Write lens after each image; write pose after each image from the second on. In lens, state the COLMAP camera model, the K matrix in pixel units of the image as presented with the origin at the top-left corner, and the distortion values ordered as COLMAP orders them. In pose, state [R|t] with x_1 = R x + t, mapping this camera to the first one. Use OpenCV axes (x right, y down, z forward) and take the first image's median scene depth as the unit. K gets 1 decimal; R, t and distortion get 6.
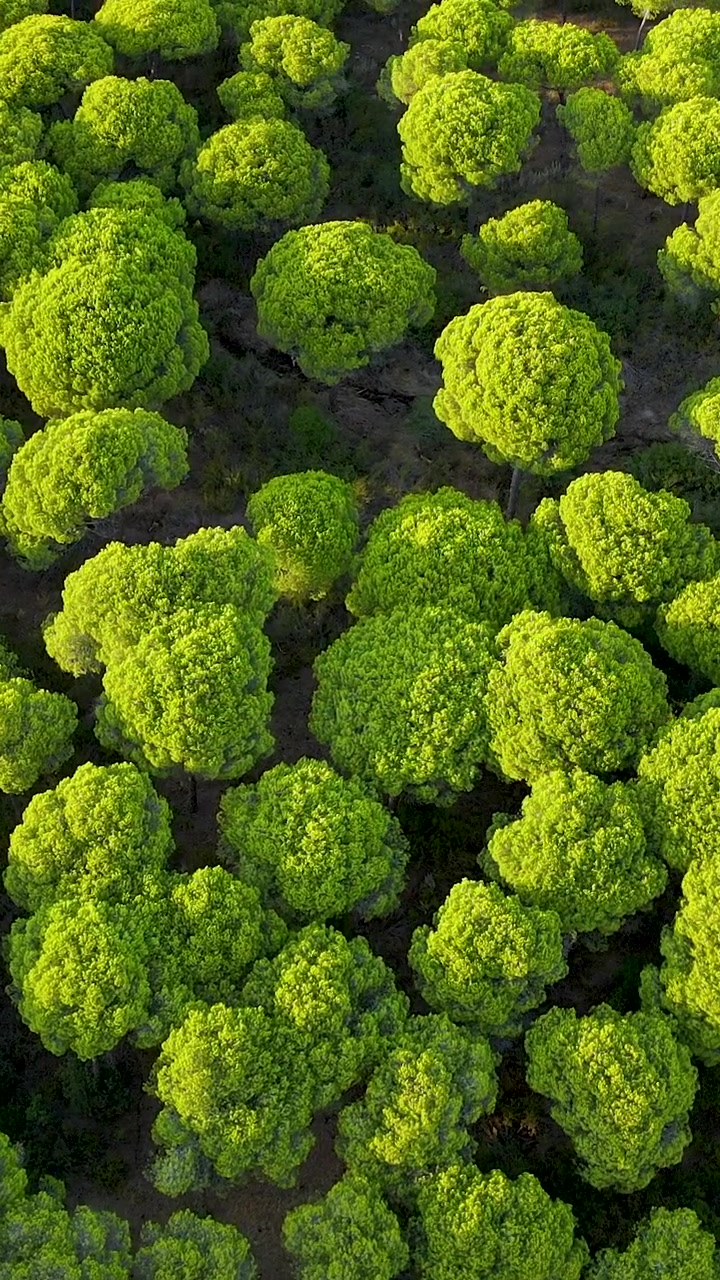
lens RADIAL K [[1729.0, 0, 358.1], [0, 1729.0, 633.4], [0, 0, 1]] dist [-0.006911, 0.000000]
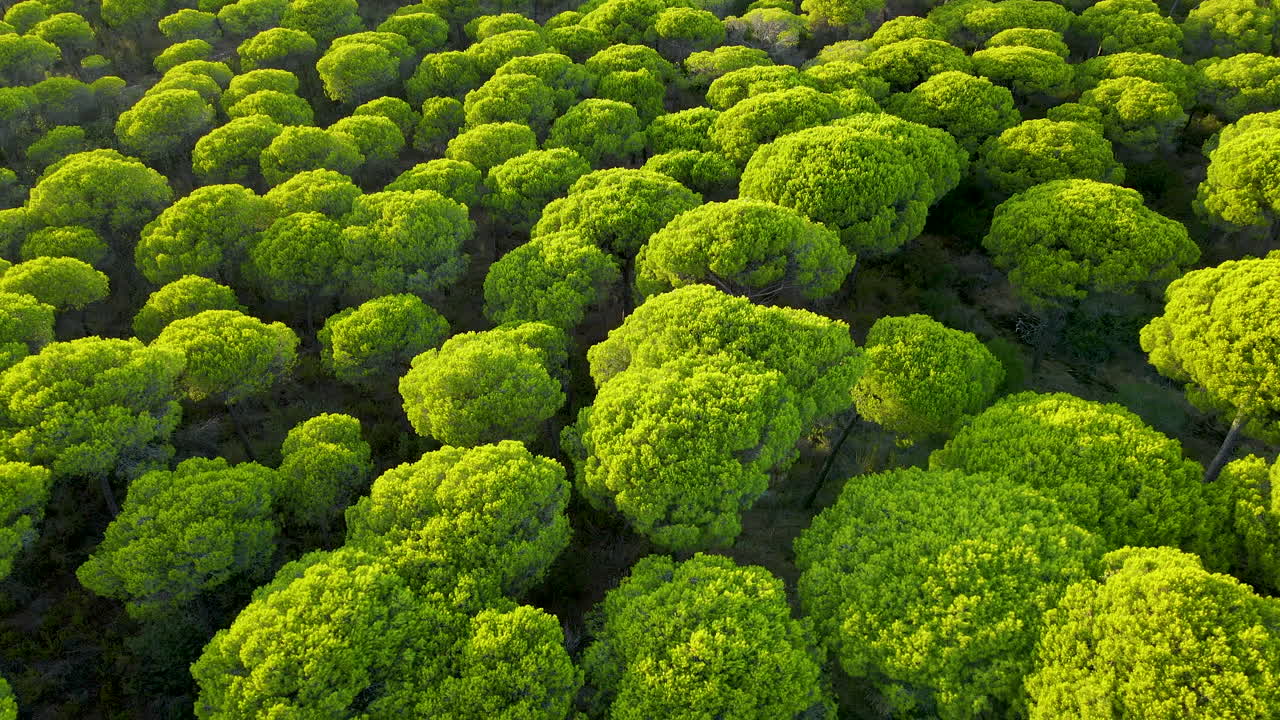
lens RADIAL K [[943.0, 0, 633.6], [0, 943.0, 354.3], [0, 0, 1]] dist [-0.006732, 0.031726]
pose [[0.799892, 0.339187, -0.495101, 0.091243], [-0.469638, 0.867396, -0.164512, 0.084219], [0.373649, 0.364110, 0.853118, 0.602839]]
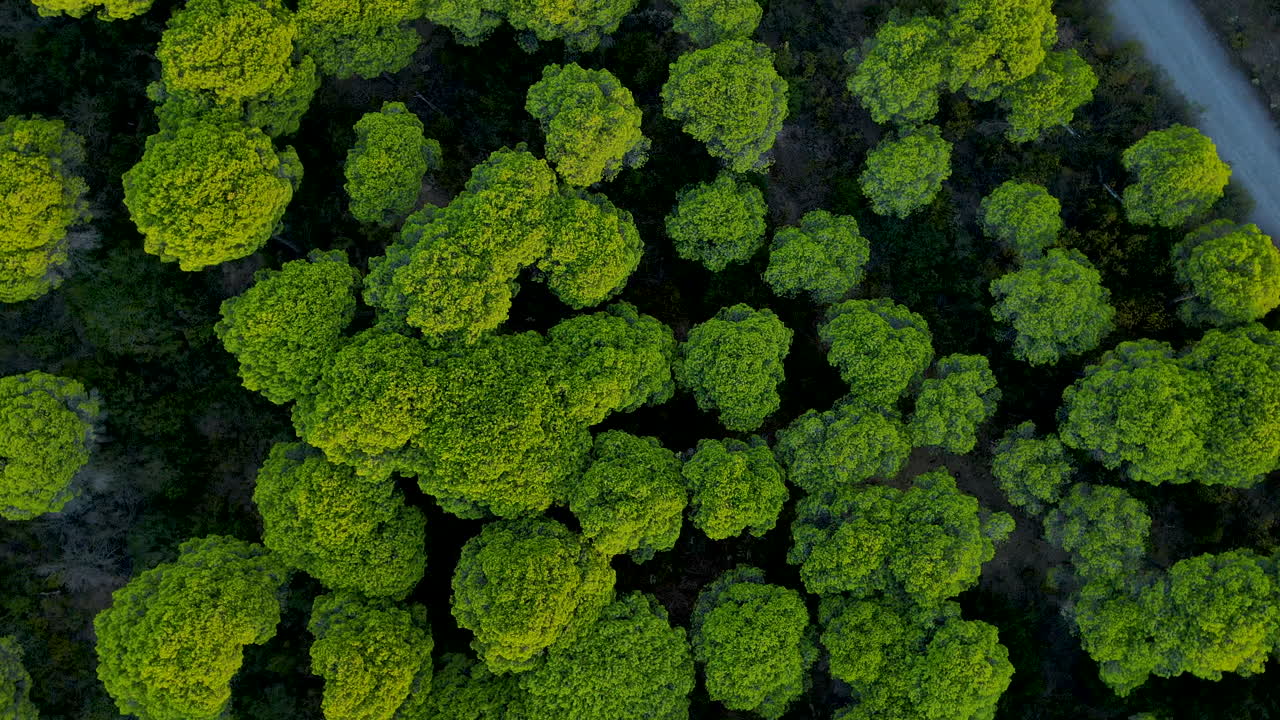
lens RADIAL K [[943.0, 0, 637.2], [0, 943.0, 350.8], [0, 0, 1]] dist [-0.006732, 0.031726]
pose [[-0.705919, -0.707974, 0.021228, 0.178083], [0.568775, -0.548754, 0.612669, -0.249001], [-0.422105, 0.444569, 0.790054, 0.344124]]
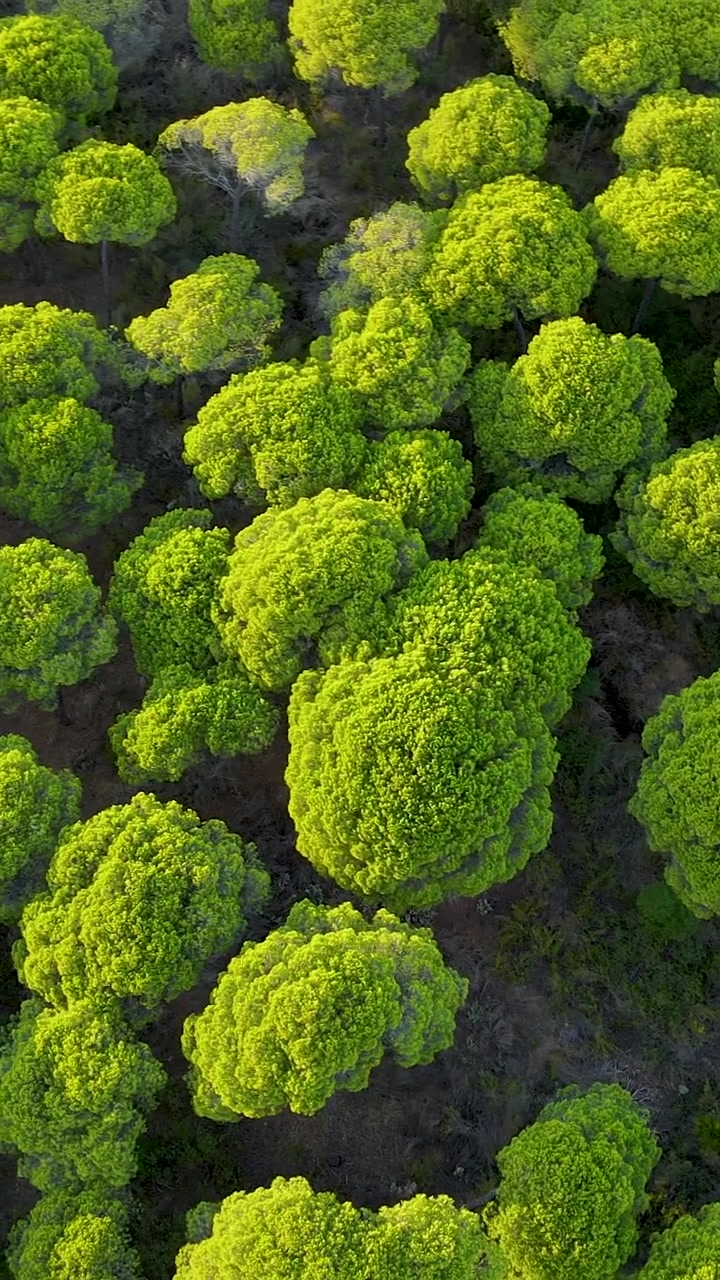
lens RADIAL K [[1729.0, 0, 350.5], [0, 1729.0, 635.7], [0, 0, 1]] dist [-0.006911, 0.000000]
pose [[0.920419, 0.334567, -0.202221, -0.053632], [-0.295039, 0.933857, 0.202145, -0.444702], [0.256477, -0.126395, 0.958250, 0.351065]]
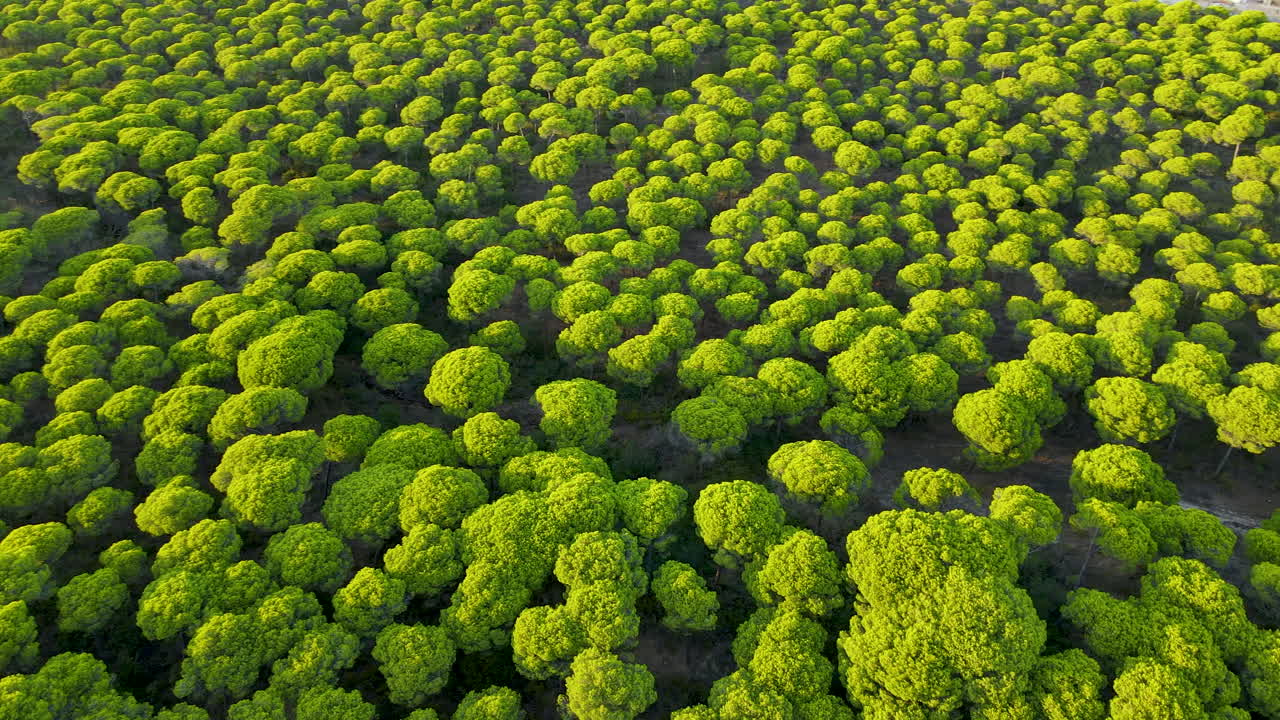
lens RADIAL K [[943.0, 0, 651.7], [0, 943.0, 350.9], [0, 0, 1]] dist [-0.006732, 0.031726]
pose [[0.999859, 0.010387, 0.013170, 0.374306], [-0.005489, 0.944579, -0.328239, 0.253228], [-0.015850, 0.328120, 0.944503, -0.196838]]
